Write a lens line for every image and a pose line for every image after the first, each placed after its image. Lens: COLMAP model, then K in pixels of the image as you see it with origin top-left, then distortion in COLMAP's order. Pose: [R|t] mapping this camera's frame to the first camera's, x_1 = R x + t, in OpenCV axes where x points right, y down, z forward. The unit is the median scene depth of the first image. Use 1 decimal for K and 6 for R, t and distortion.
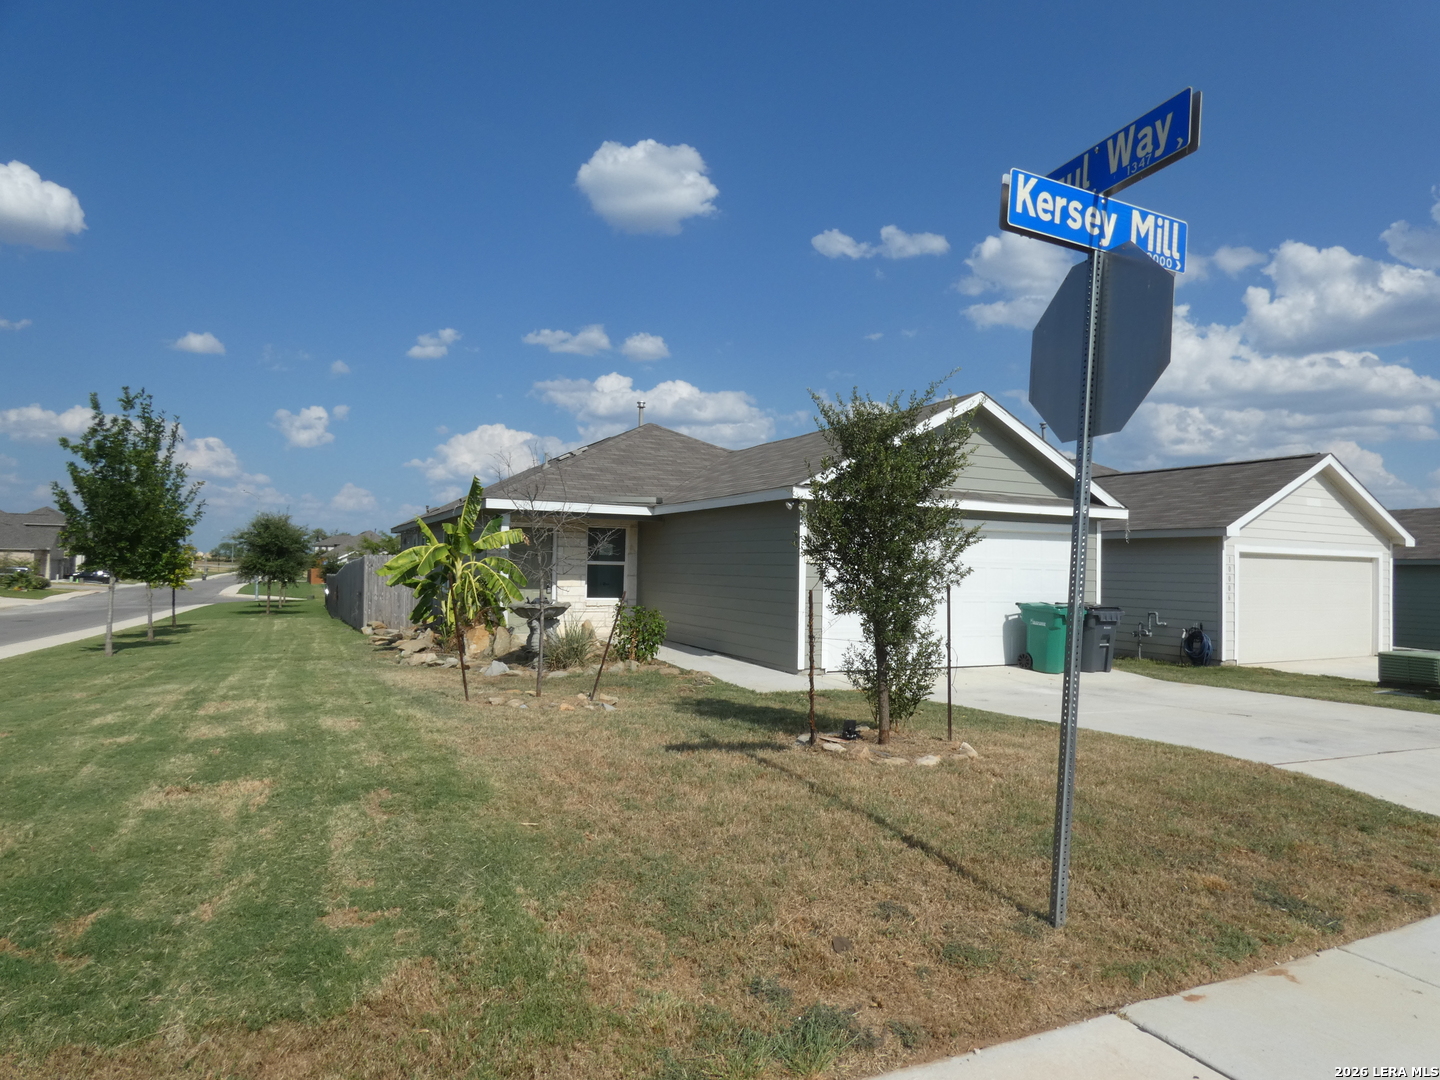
lens RADIAL K [[879.6, 0, 722.6], [0, 879.6, 538.1], [0, 0, 1]] dist [-0.000570, 0.000026]
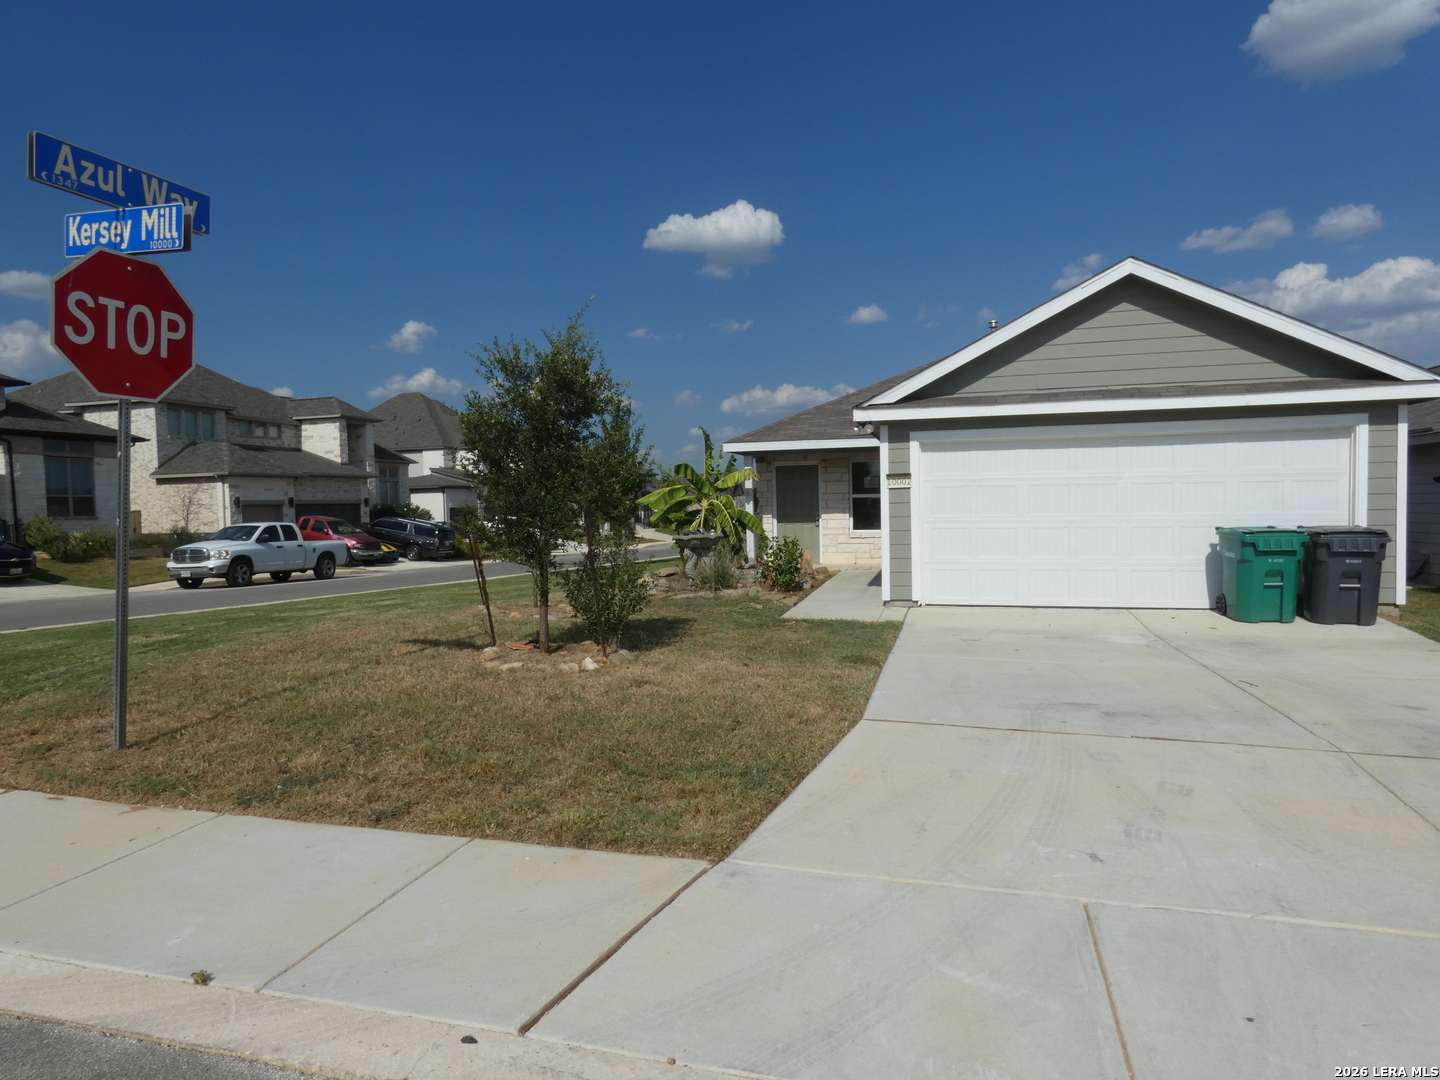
lens RADIAL K [[879.6, 0, 722.6], [0, 879.6, 538.1], [0, 0, 1]] dist [-0.000570, 0.000026]
pose [[0.725036, -0.006230, -0.688683, 1.903475], [0.055065, 0.997282, 0.048950, 0.077118], [0.686506, -0.073413, 0.723409, 0.615427]]
